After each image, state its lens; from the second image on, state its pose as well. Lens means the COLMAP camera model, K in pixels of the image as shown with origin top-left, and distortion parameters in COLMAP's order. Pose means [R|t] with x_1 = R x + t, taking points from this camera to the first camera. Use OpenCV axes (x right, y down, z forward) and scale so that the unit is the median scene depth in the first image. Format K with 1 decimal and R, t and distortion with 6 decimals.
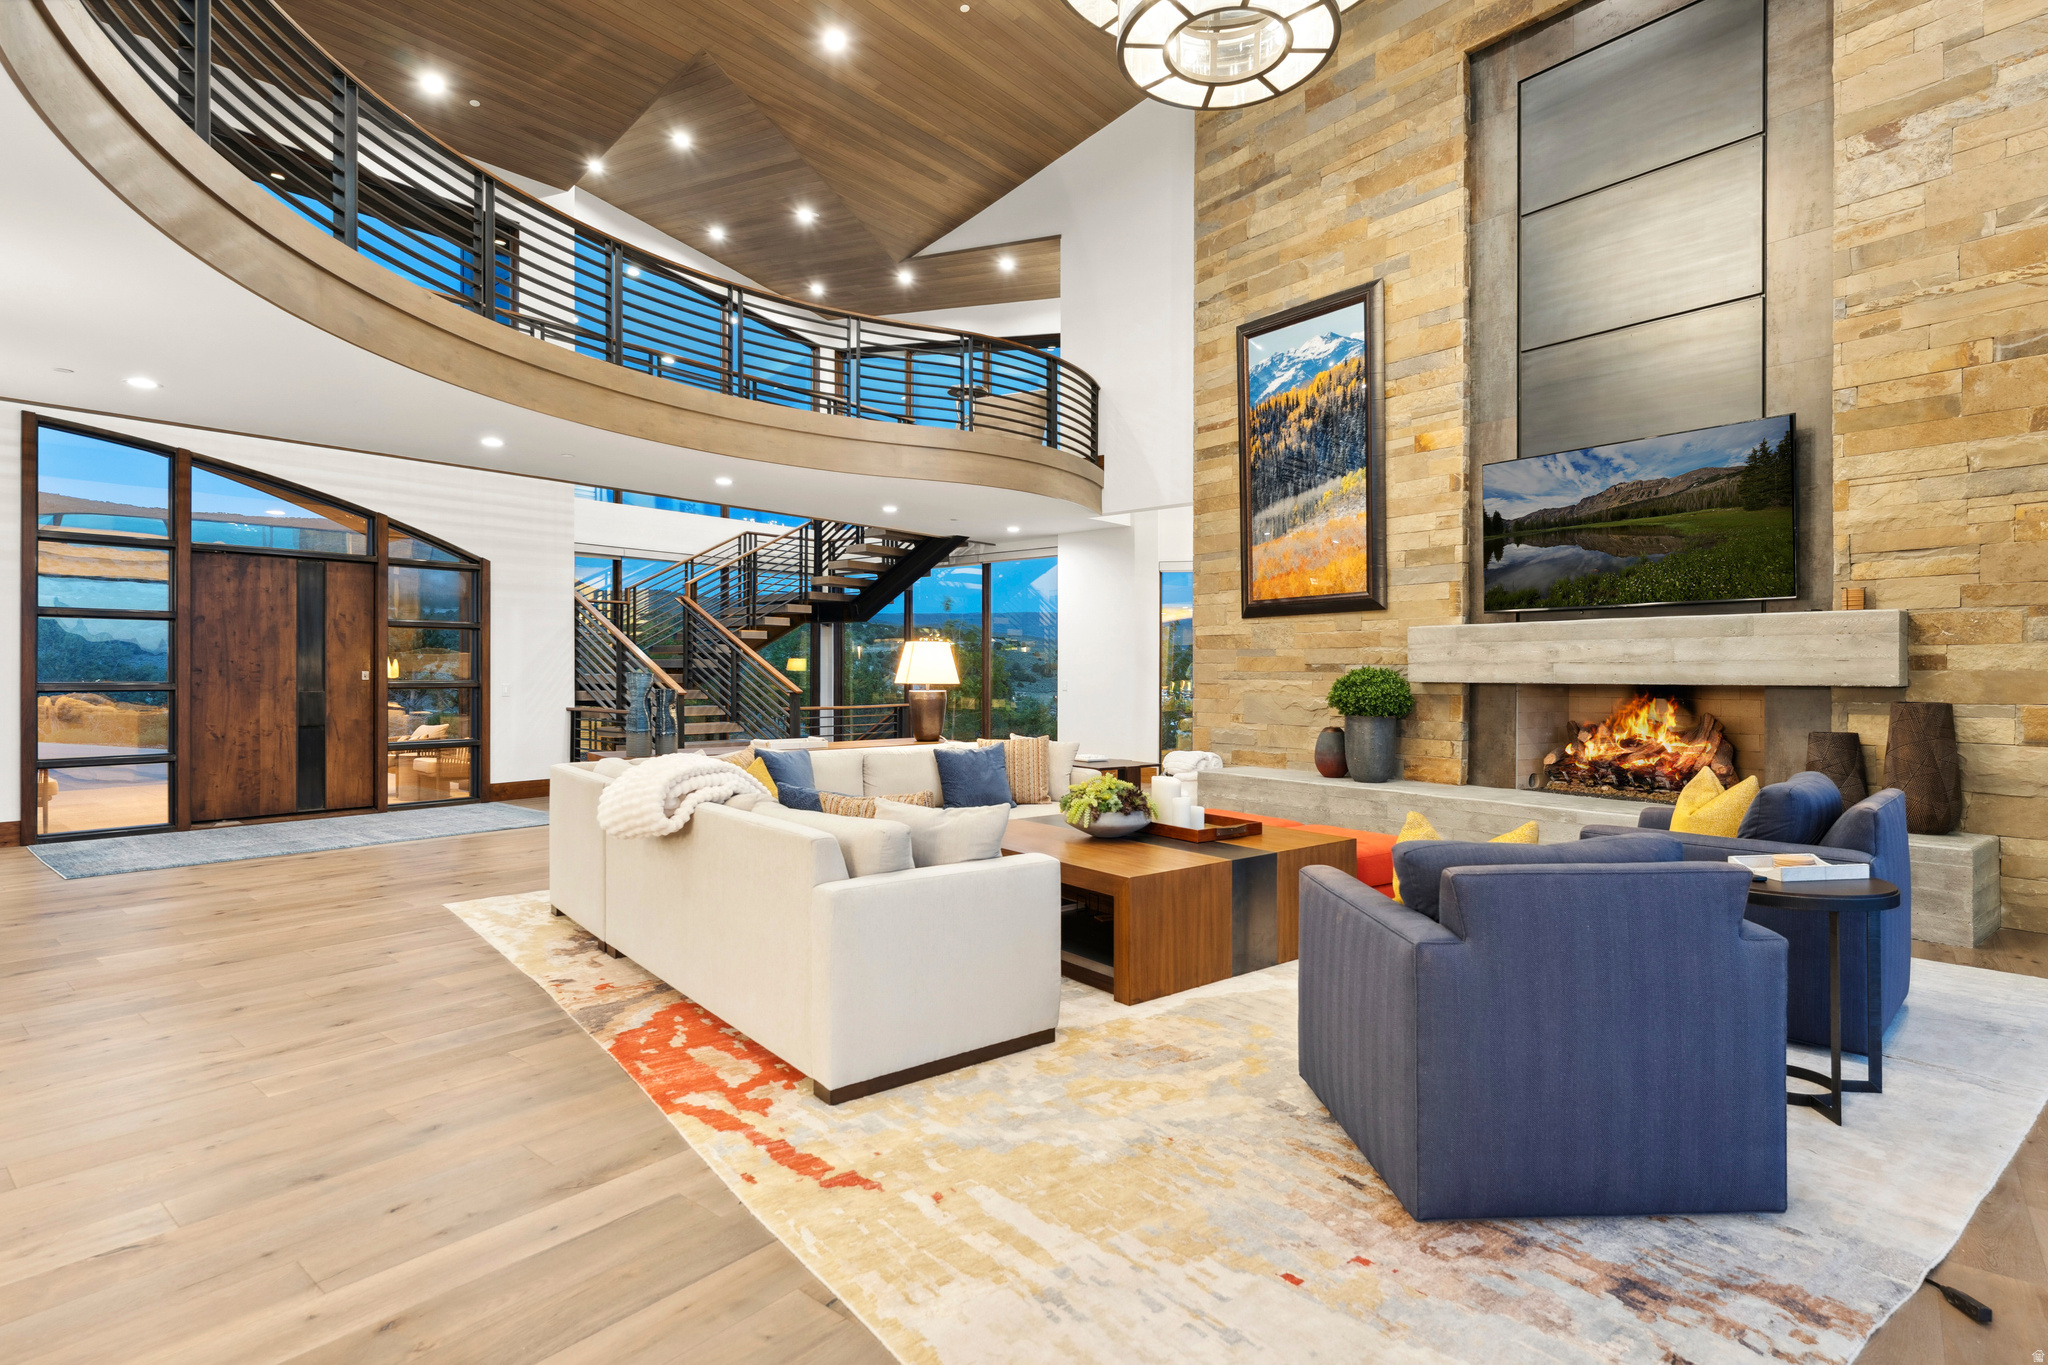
lens RADIAL K [[1016.0, 0, 1009.5], [0, 1016.0, 665.7], [0, 0, 1]] dist [0.001792, -0.000172]
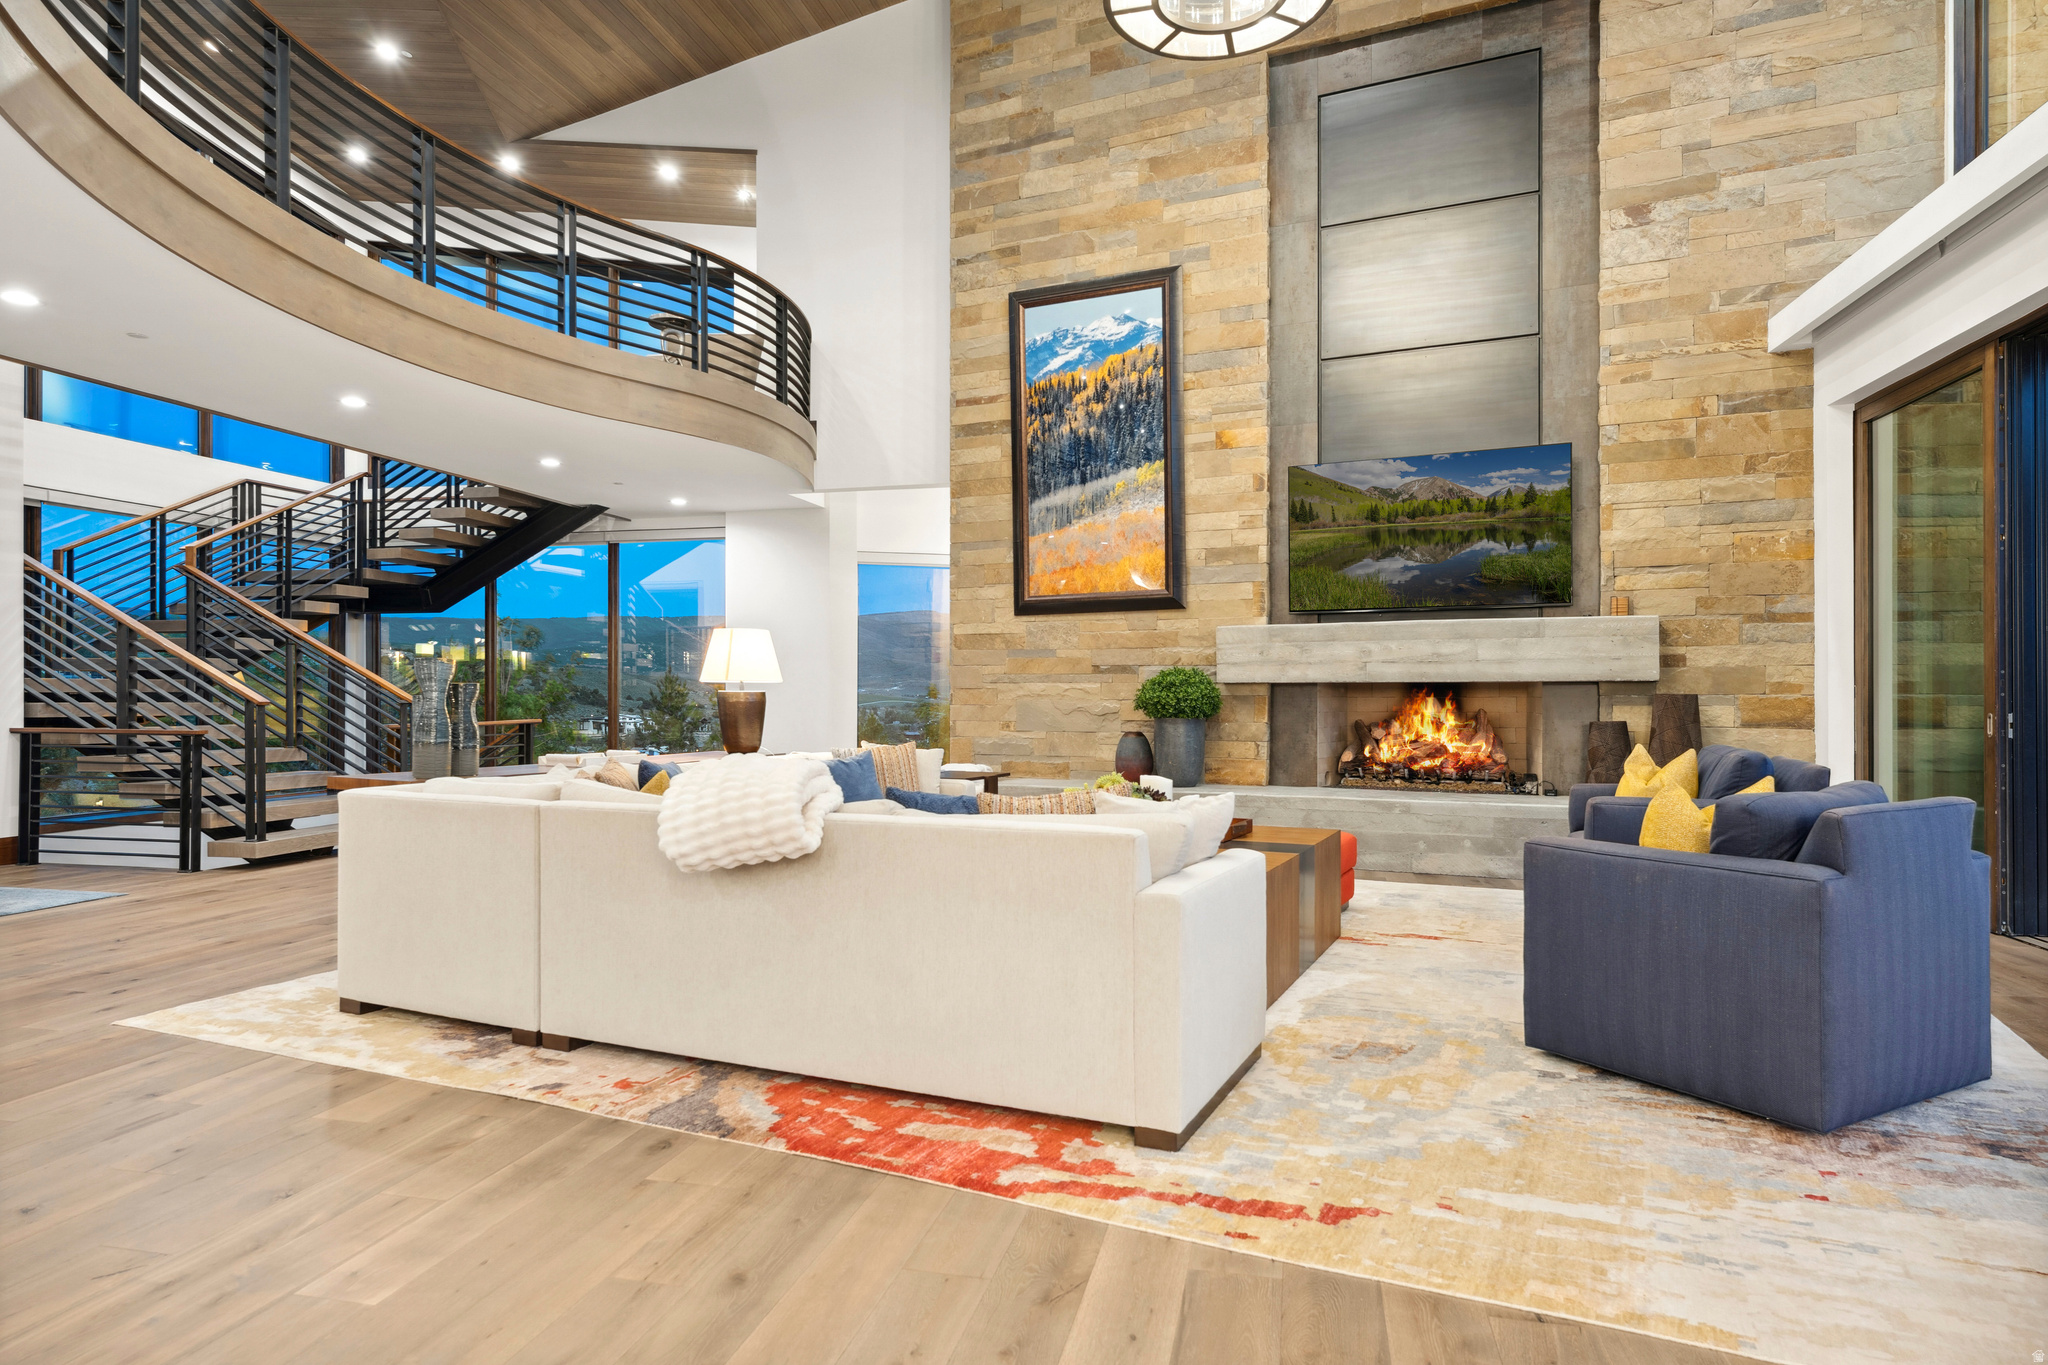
lens RADIAL K [[1173.9, 0, 1005.7], [0, 1173.9, 685.3], [0, 0, 1]] dist [0.000558, 0.002125]
pose [[0.895593, 0.001577, 0.444871, -0.412085], [-0.001235, 0.999999, -0.001058, 0.028071], [-0.444873, 0.000399, 0.895594, 0.110964]]
